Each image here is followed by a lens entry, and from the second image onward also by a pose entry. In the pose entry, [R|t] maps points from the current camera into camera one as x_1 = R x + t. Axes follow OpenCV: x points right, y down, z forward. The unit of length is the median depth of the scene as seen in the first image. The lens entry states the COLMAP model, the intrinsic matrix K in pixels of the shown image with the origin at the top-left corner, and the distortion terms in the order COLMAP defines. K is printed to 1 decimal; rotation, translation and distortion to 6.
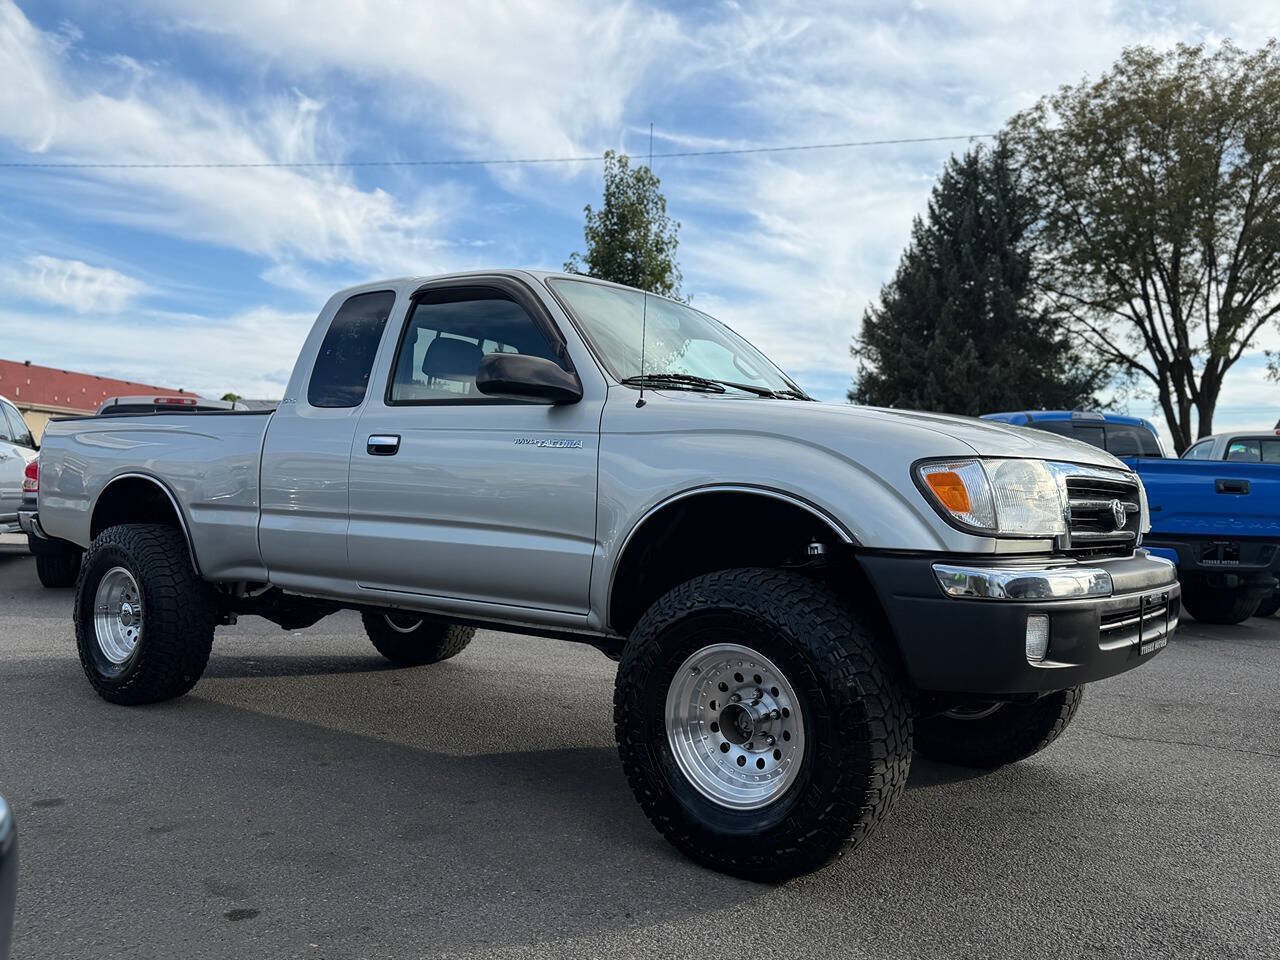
lens RADIAL K [[1088.6, 0, 622.0], [0, 1088.6, 498.6], [0, 0, 1]] dist [0.051307, -0.071803]
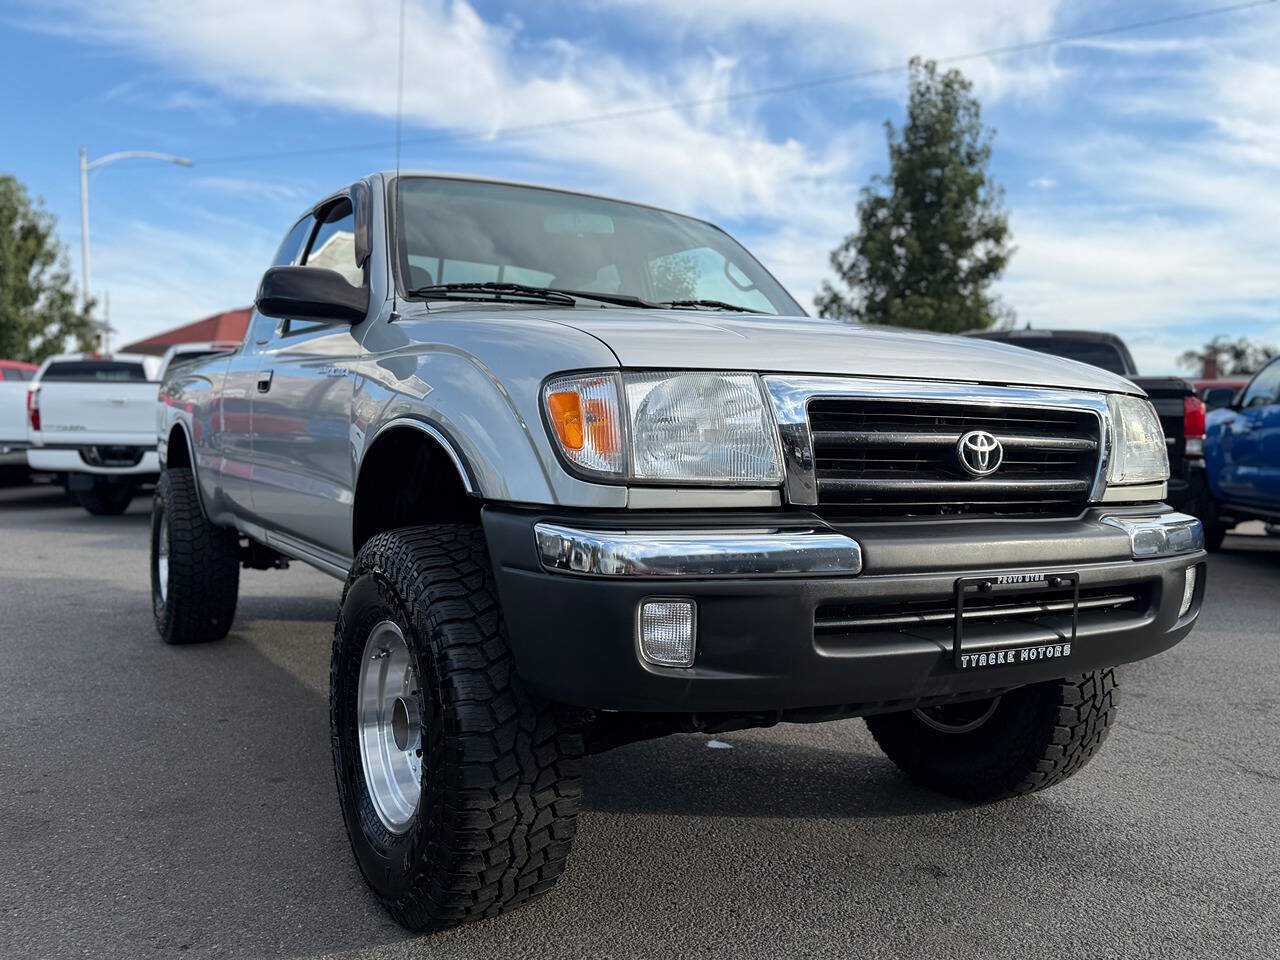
lens RADIAL K [[1088.6, 0, 638.0], [0, 1088.6, 501.8], [0, 0, 1]] dist [0.051307, -0.071803]
pose [[0.935734, 0.011264, -0.352526, 0.039991], [0.005594, 0.998890, 0.046764, 0.001003], [0.352661, -0.045731, 0.934633, 0.025159]]
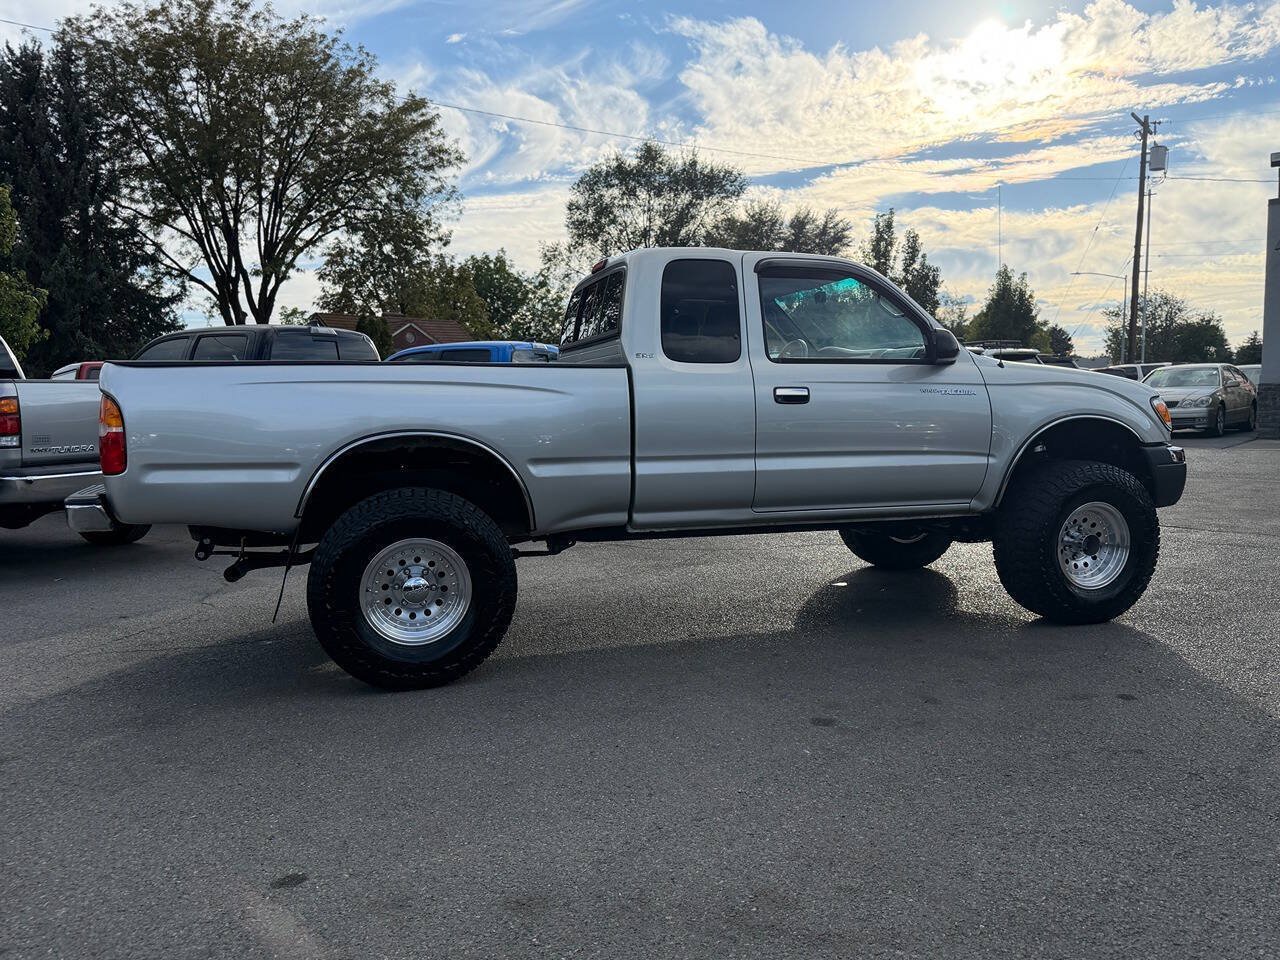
lens RADIAL K [[970.0, 0, 644.0], [0, 970.0, 489.9], [0, 0, 1]] dist [0.053613, -0.057309]
pose [[0.576060, -0.112924, 0.809570, -0.123642], [0.034653, 0.992895, 0.113838, -0.007472], [-0.816673, -0.037523, 0.575880, 0.049810]]
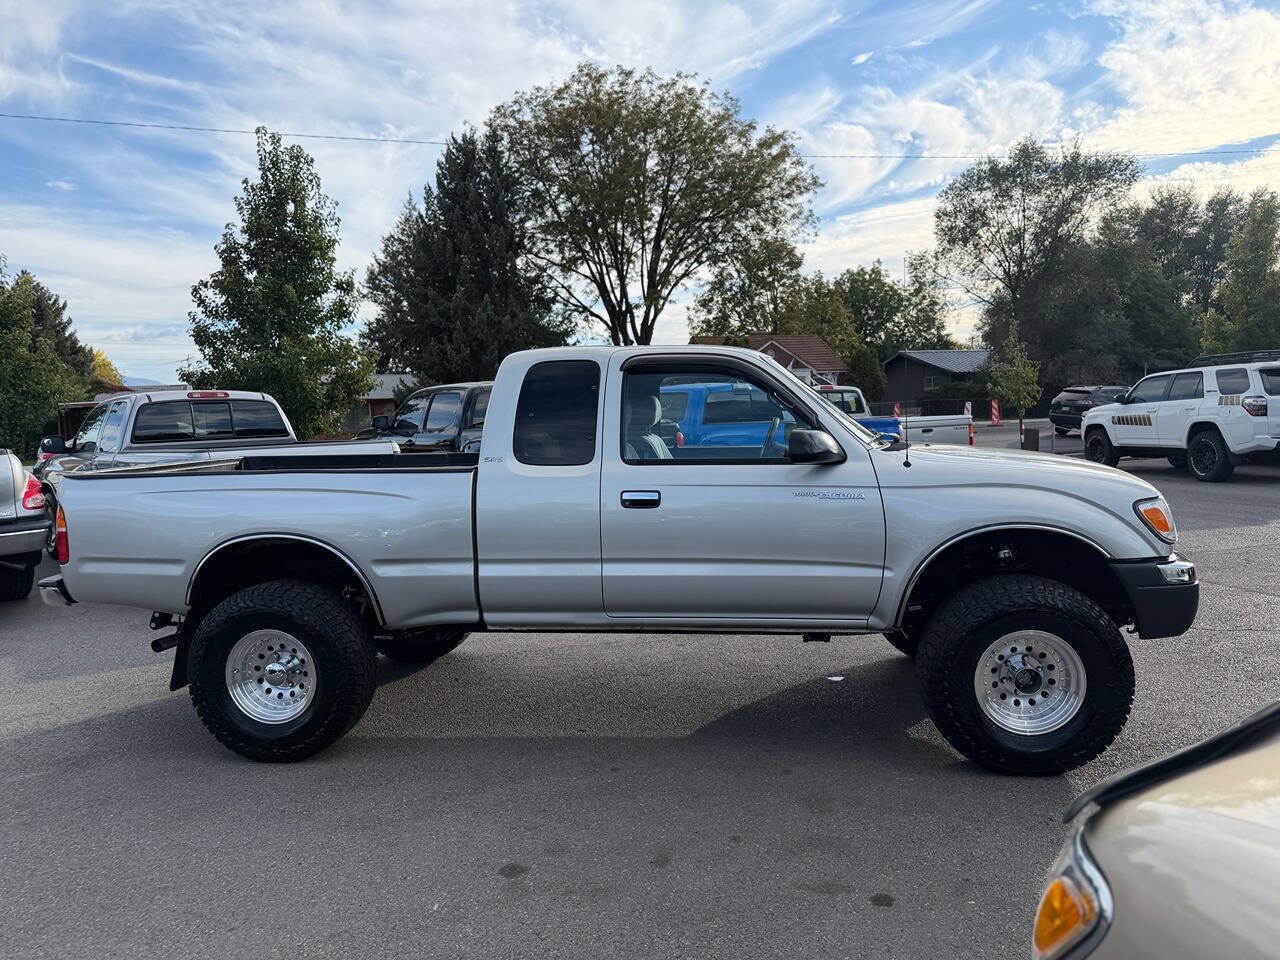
lens RADIAL K [[914.0, 0, 645.8], [0, 914.0, 491.9], [0, 0, 1]] dist [0.032099, -0.035583]
pose [[0.855252, -0.099560, 0.508559, -0.072629], [0.056193, 0.993402, 0.099976, -0.015788], [-0.515157, -0.056927, 0.855203, 0.014587]]
